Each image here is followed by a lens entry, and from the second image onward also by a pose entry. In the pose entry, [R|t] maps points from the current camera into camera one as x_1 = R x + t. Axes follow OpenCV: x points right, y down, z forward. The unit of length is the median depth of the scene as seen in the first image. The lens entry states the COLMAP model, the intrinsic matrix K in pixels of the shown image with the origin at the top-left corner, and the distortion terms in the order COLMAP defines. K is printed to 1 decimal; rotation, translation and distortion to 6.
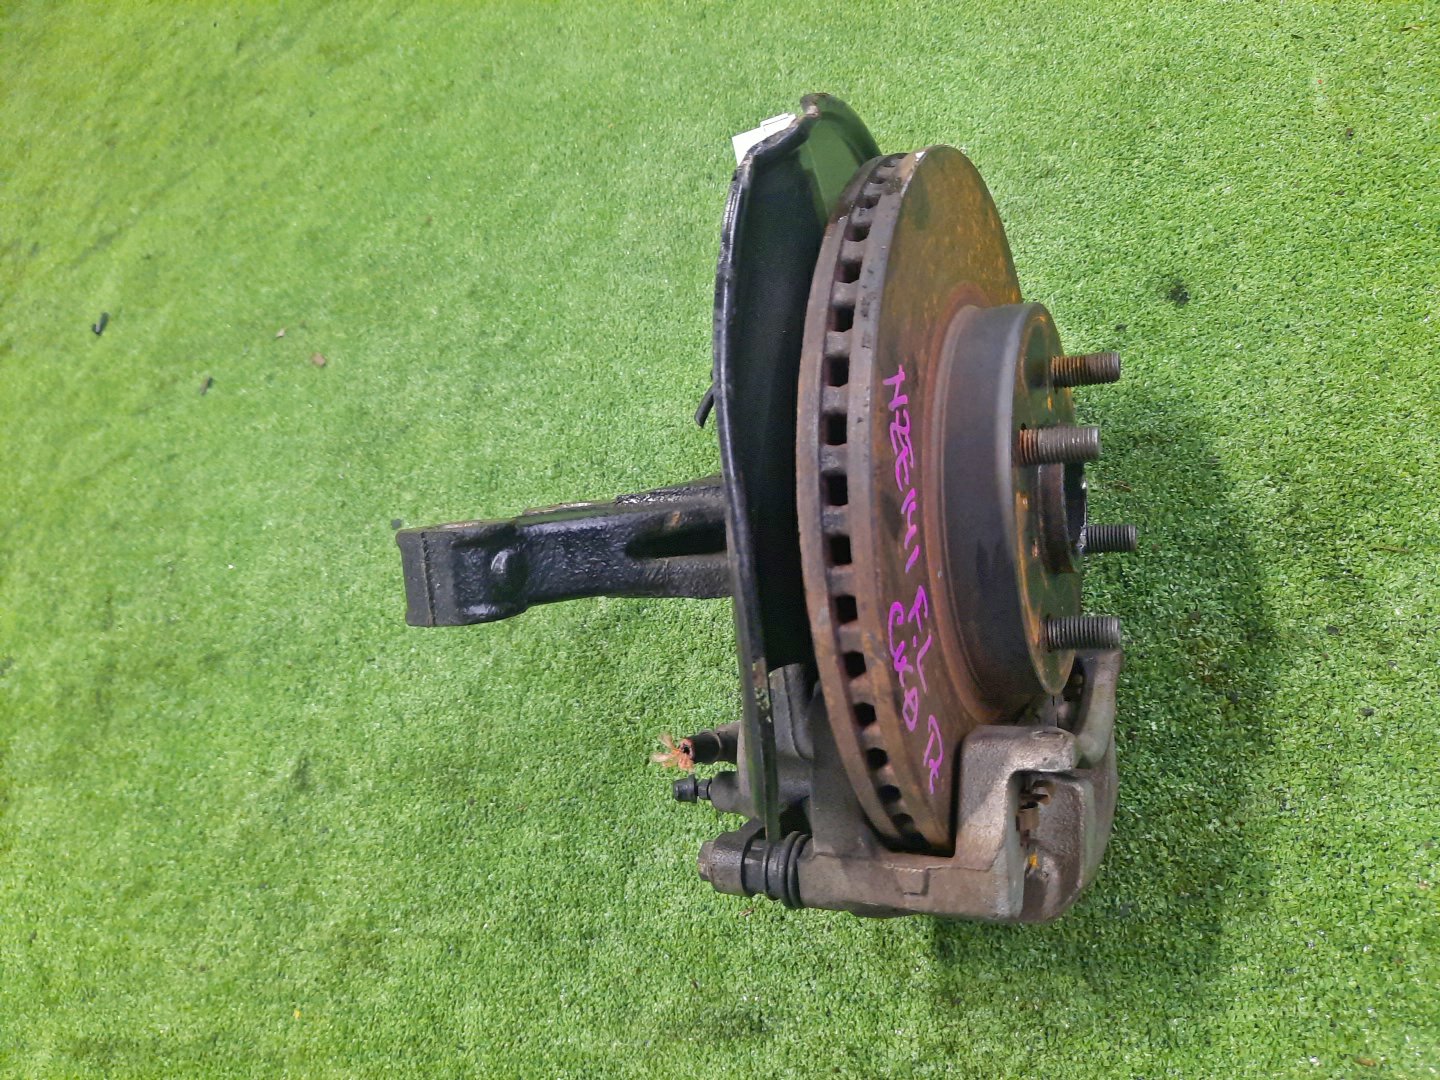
lens RADIAL K [[1102.5, 0, 723.7], [0, 1102.5, 525.9], [0, 0, 1]] dist [0.016358, -0.036358]
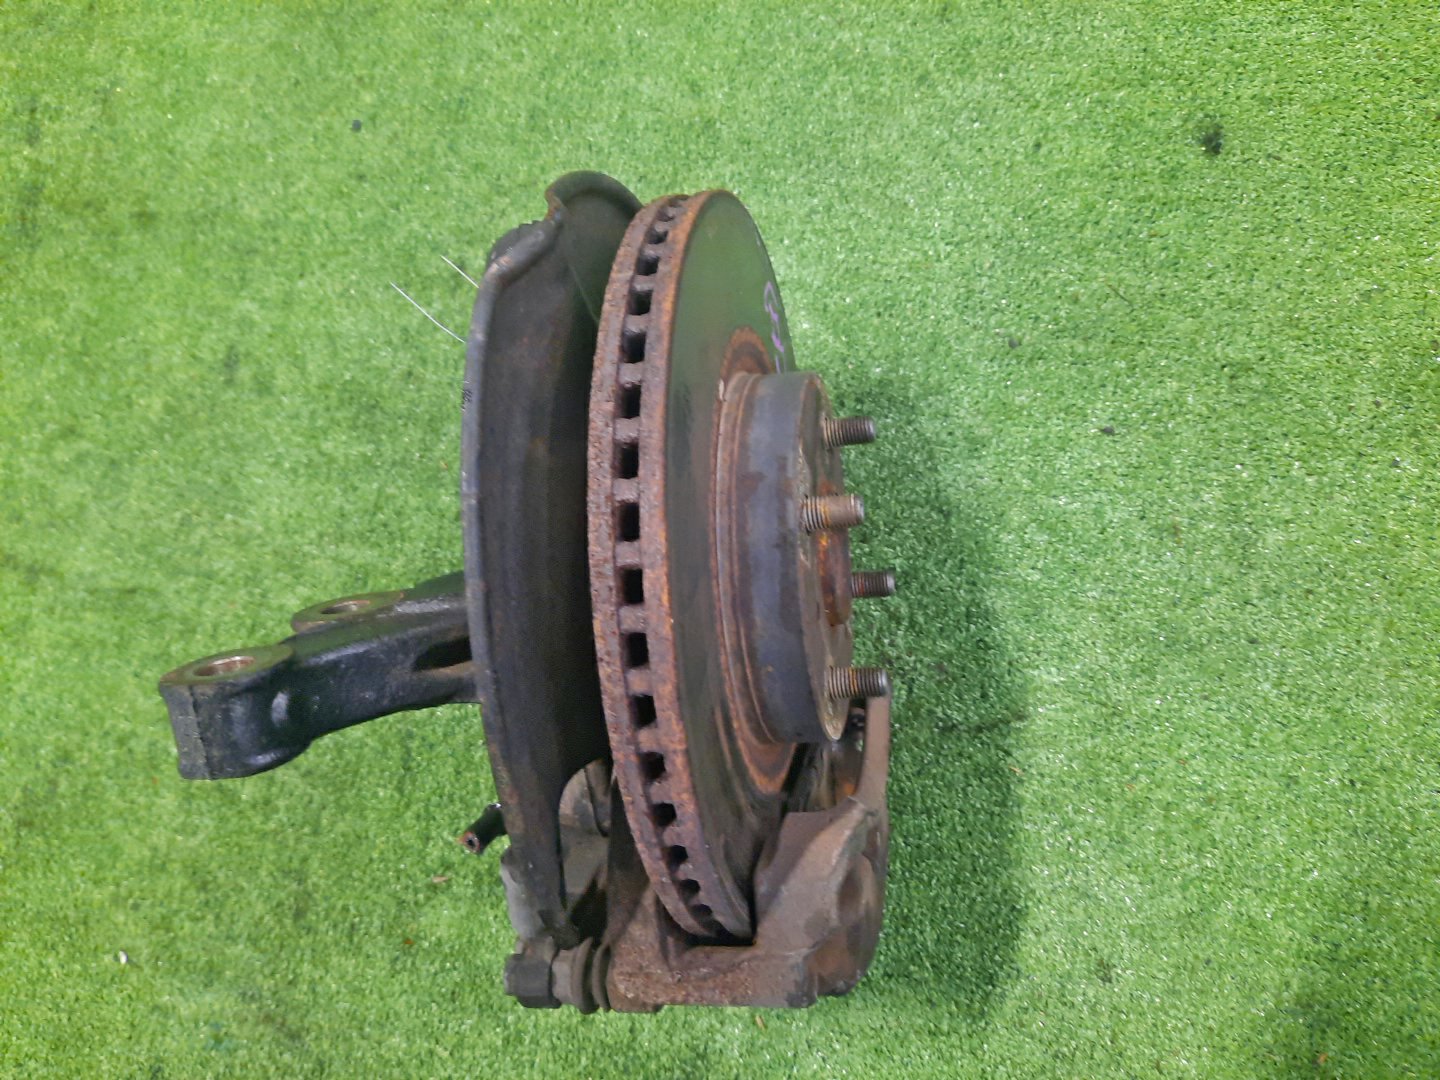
lens RADIAL K [[1102.5, 0, 720.9], [0, 1102.5, 532.7], [0, 0, 1]] dist [0.016358, -0.036358]
pose [[0.972013, 0.214444, 0.095941, -0.009080], [-0.234893, 0.894144, 0.381225, -0.117749], [-0.004034, -0.393091, 0.919491, 0.006032]]
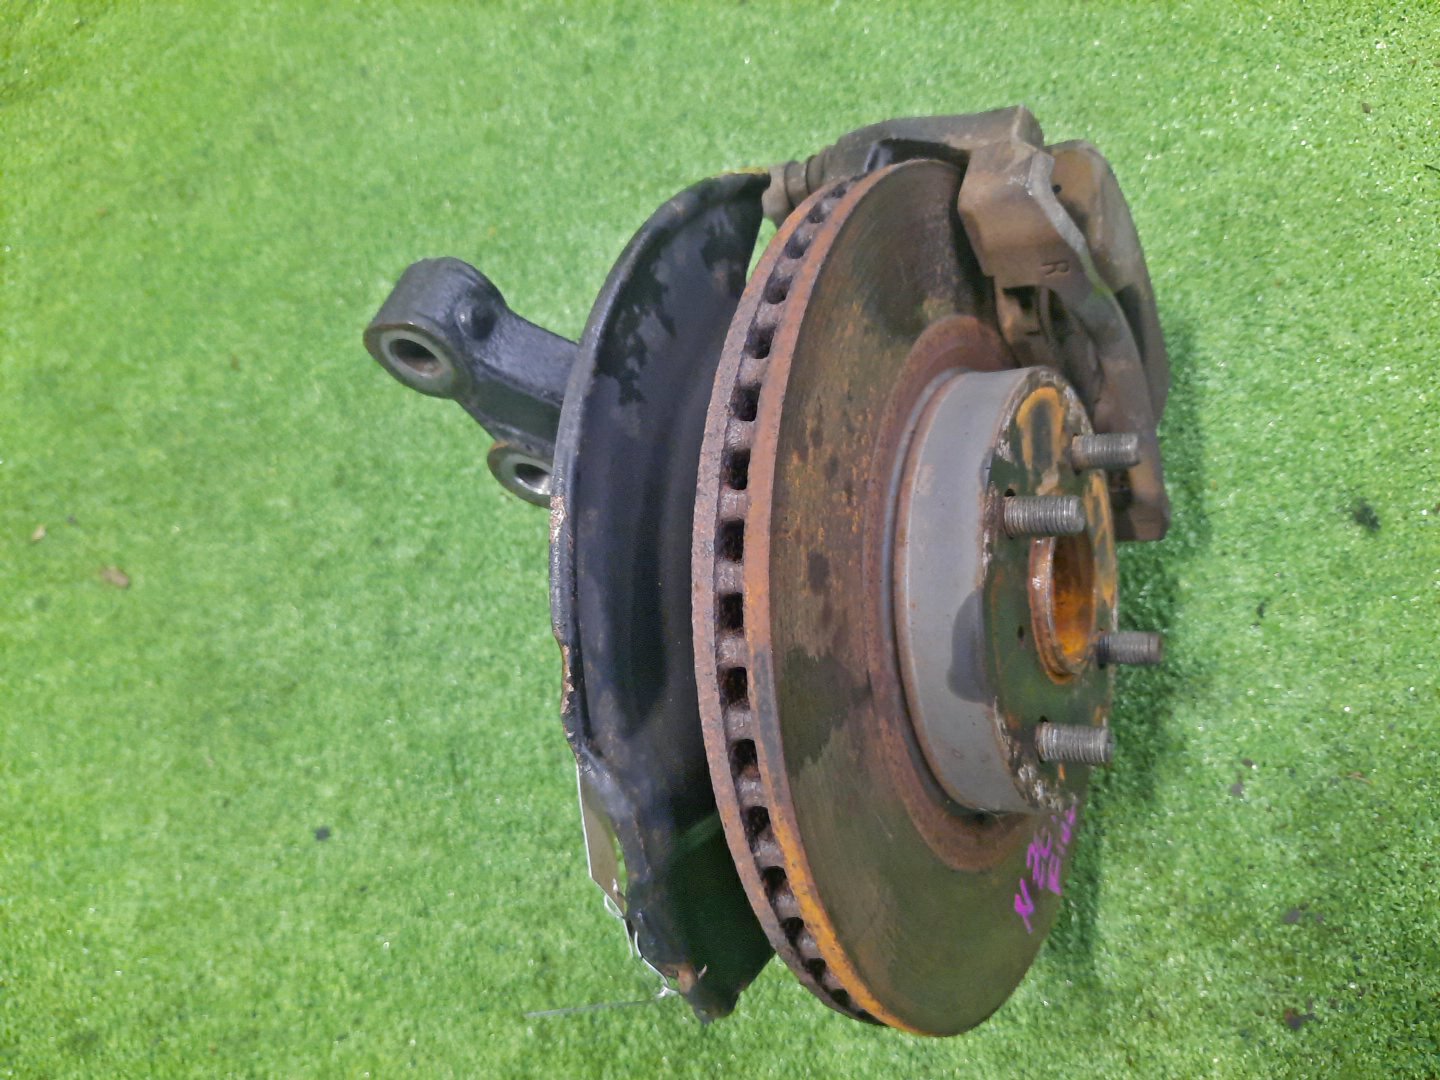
lens RADIAL K [[1102.5, 0, 740.8], [0, 1102.5, 531.4], [0, 0, 1]] dist [0.016358, -0.036358]
pose [[0.952545, -0.172691, 0.250671, -0.169974], [0.136081, 0.978210, 0.156802, -0.266307], [-0.272287, -0.115249, 0.955289, 0.219676]]
